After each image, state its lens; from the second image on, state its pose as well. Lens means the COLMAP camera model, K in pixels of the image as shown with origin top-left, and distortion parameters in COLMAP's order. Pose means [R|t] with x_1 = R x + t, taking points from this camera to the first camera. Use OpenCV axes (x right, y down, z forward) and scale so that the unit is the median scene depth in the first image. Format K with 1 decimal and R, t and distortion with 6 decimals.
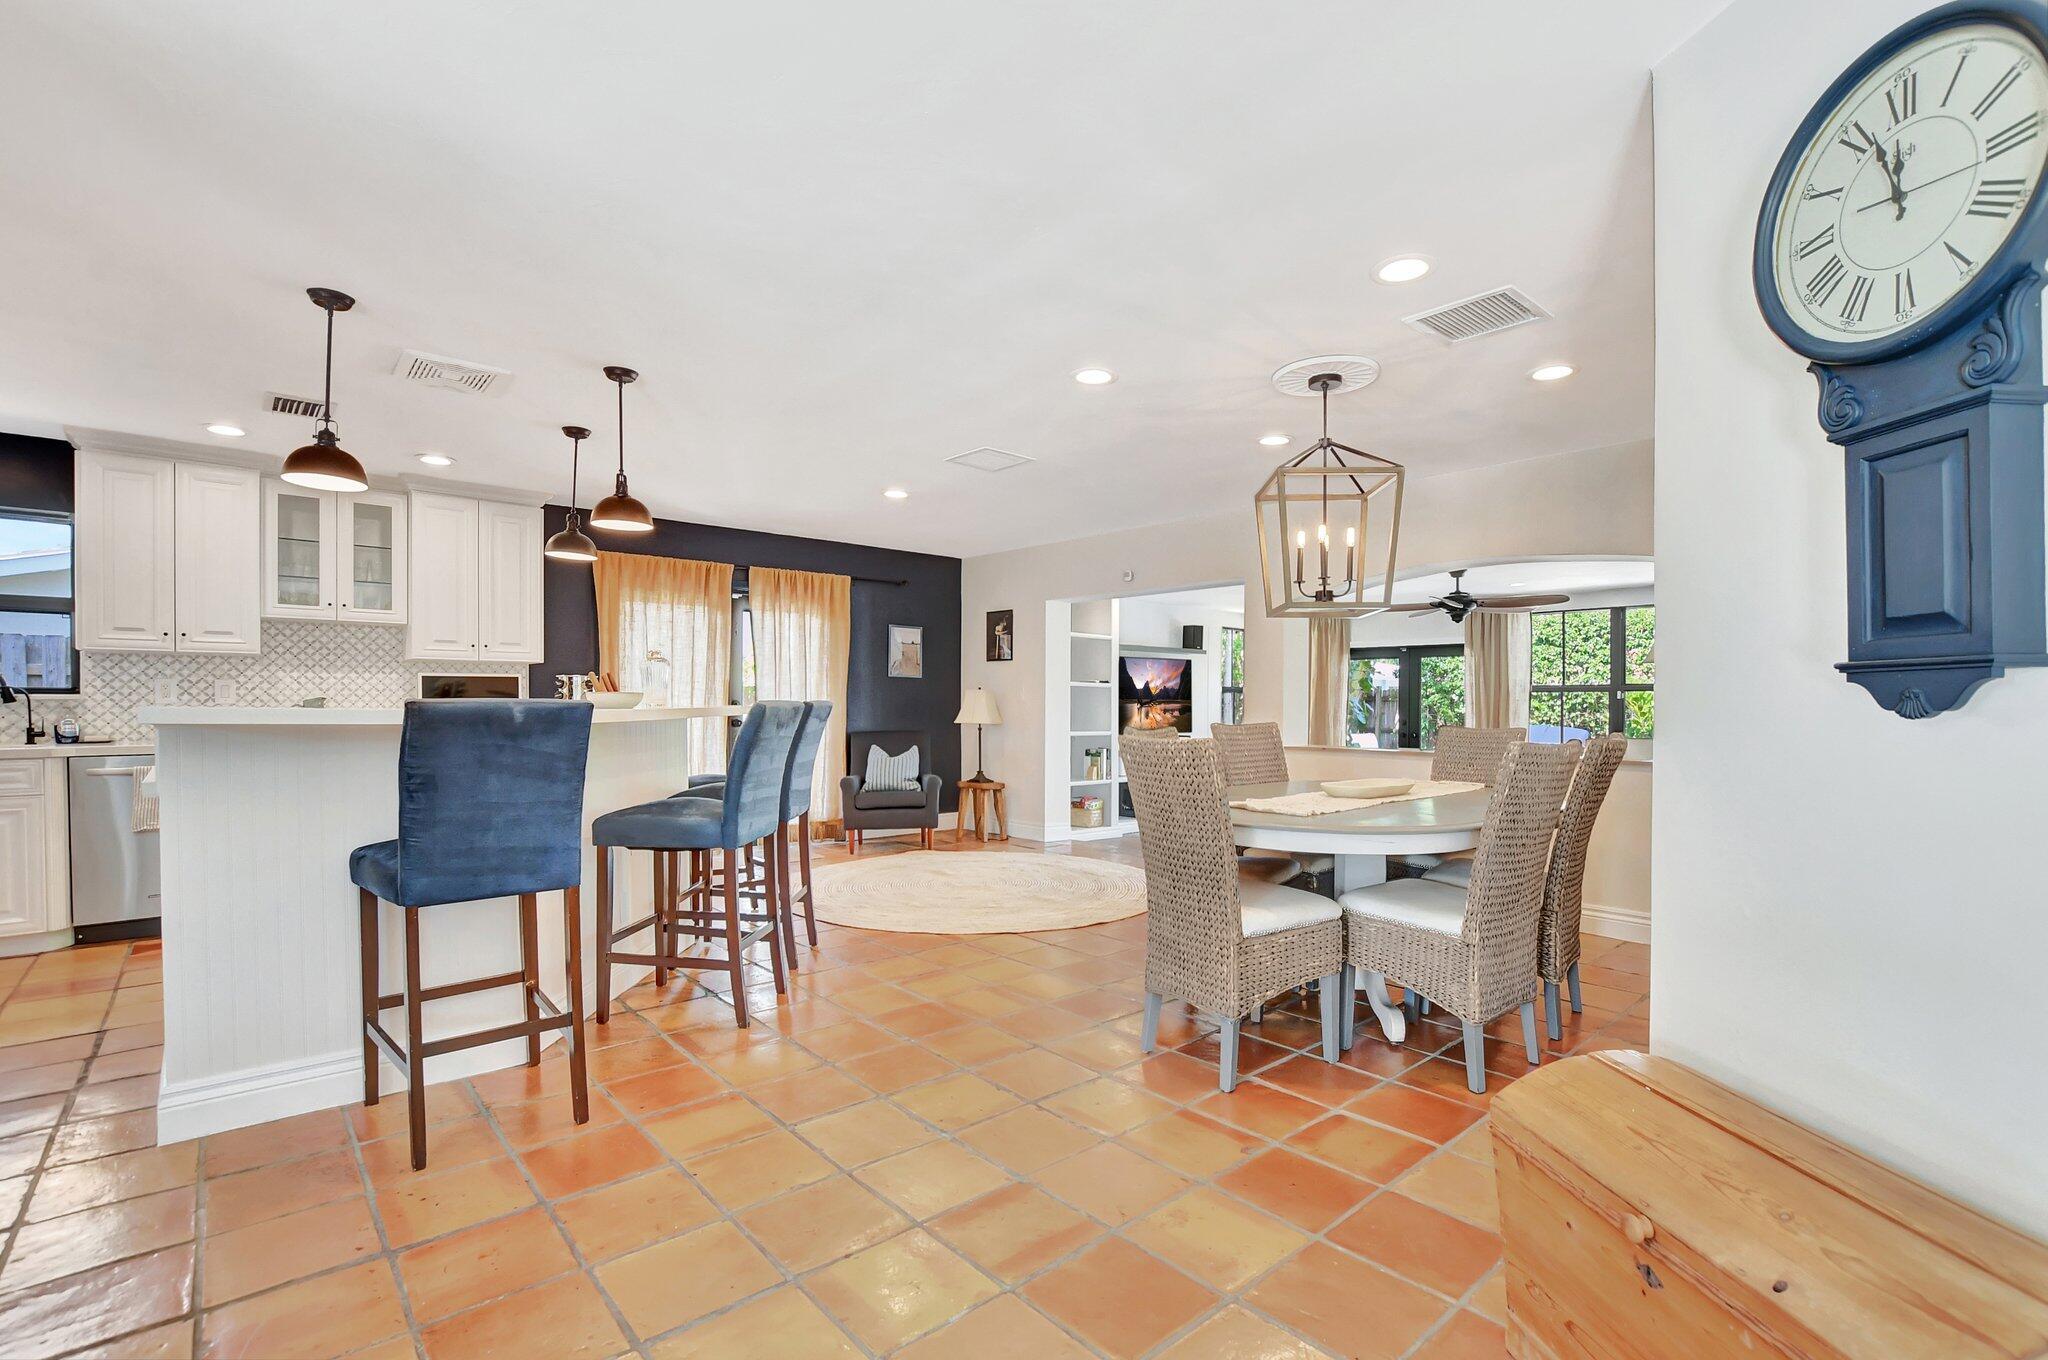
lens RADIAL K [[927.7, 0, 1025.3], [0, 927.7, 715.7], [0, 0, 1]] dist [-0.025277, 0.000184]
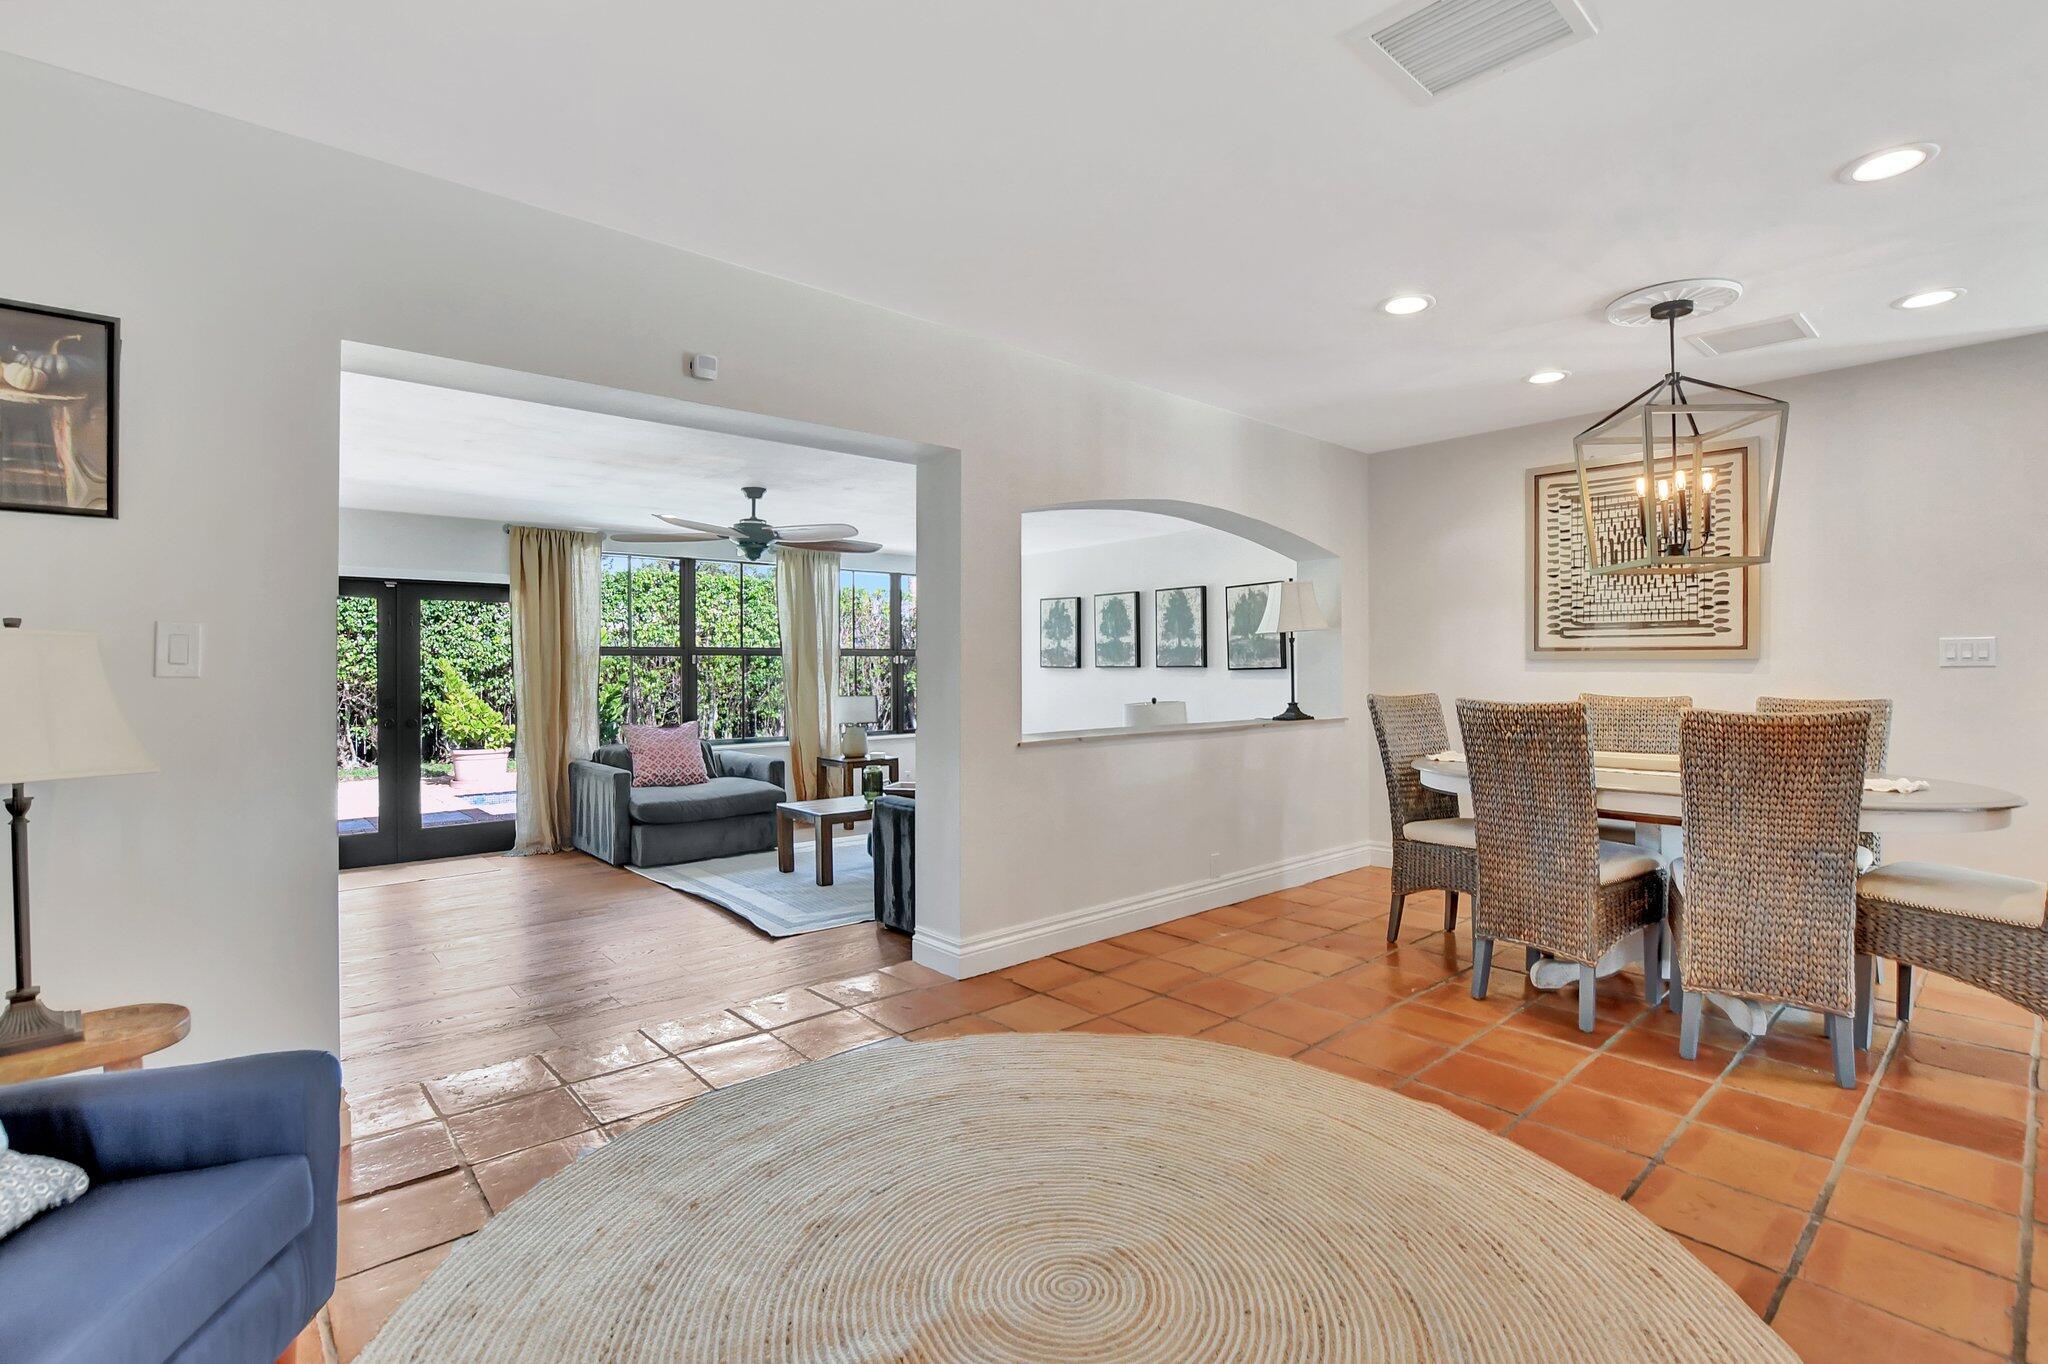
lens RADIAL K [[935.2, 0, 1034.7], [0, 935.2, 665.2], [0, 0, 1]] dist [-0.024072, 0.000236]
pose [[0.004824, -0.002941, 0.999984, -0.384976], [0.018404, 0.999827, 0.002852, -0.022639], [-0.999819, 0.018390, 0.004877, 1.094438]]
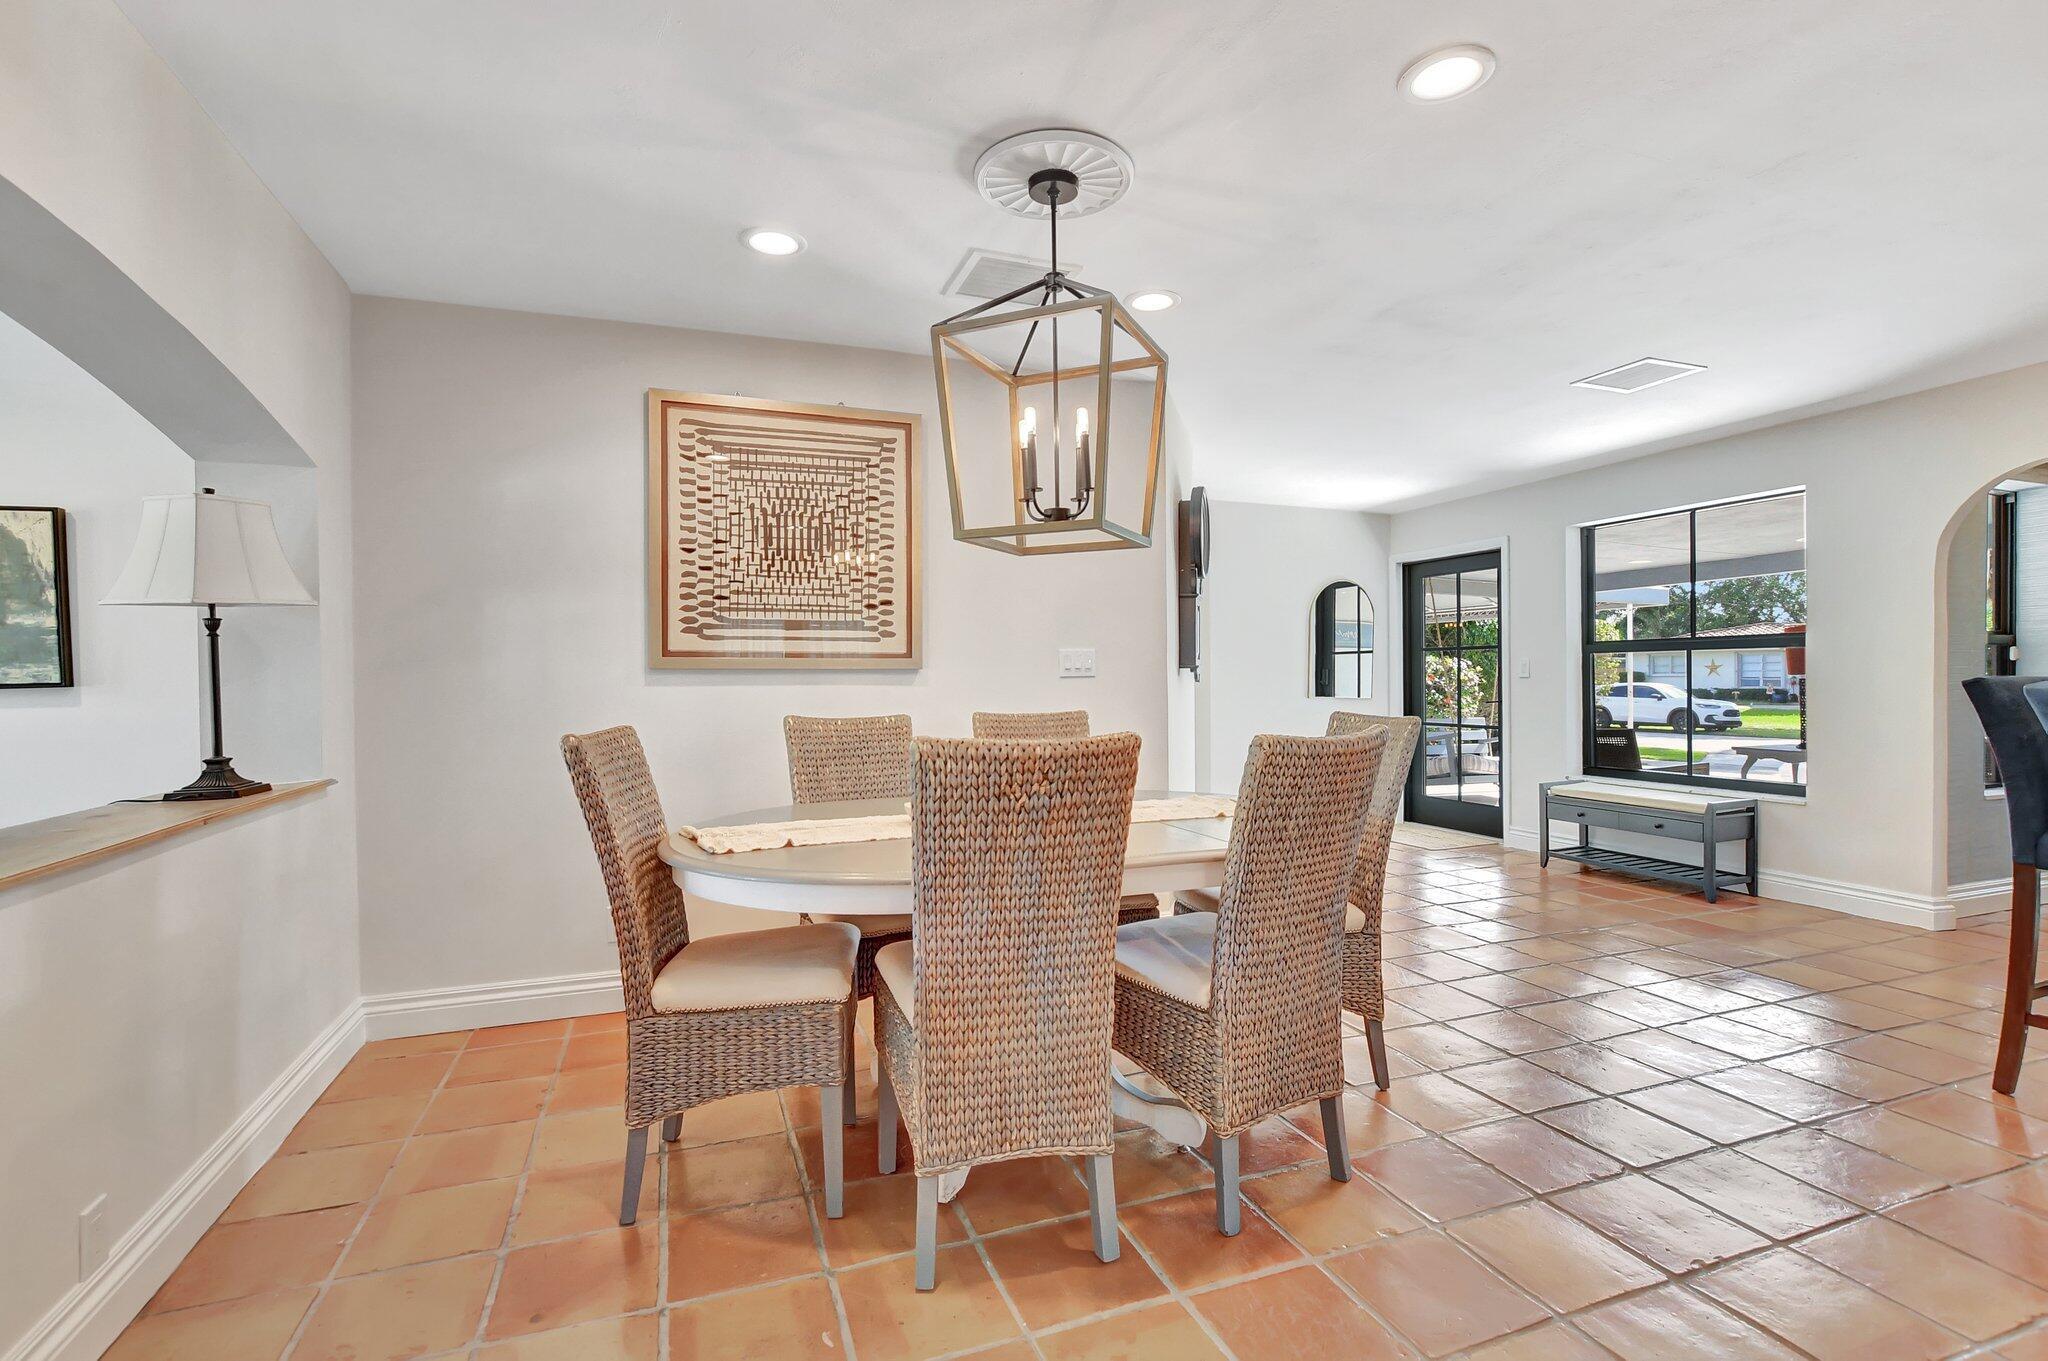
lens RADIAL K [[936.6, 0, 1020.1], [0, 936.6, 682.2], [0, 0, 1]] dist [-0.003241, -0.000158]
pose [[-0.926526, -0.002074, 0.376225, 0.064014], [0.007769, 0.999666, 0.024643, -0.021097], [-0.376151, 0.025755, -0.926200, 1.102331]]
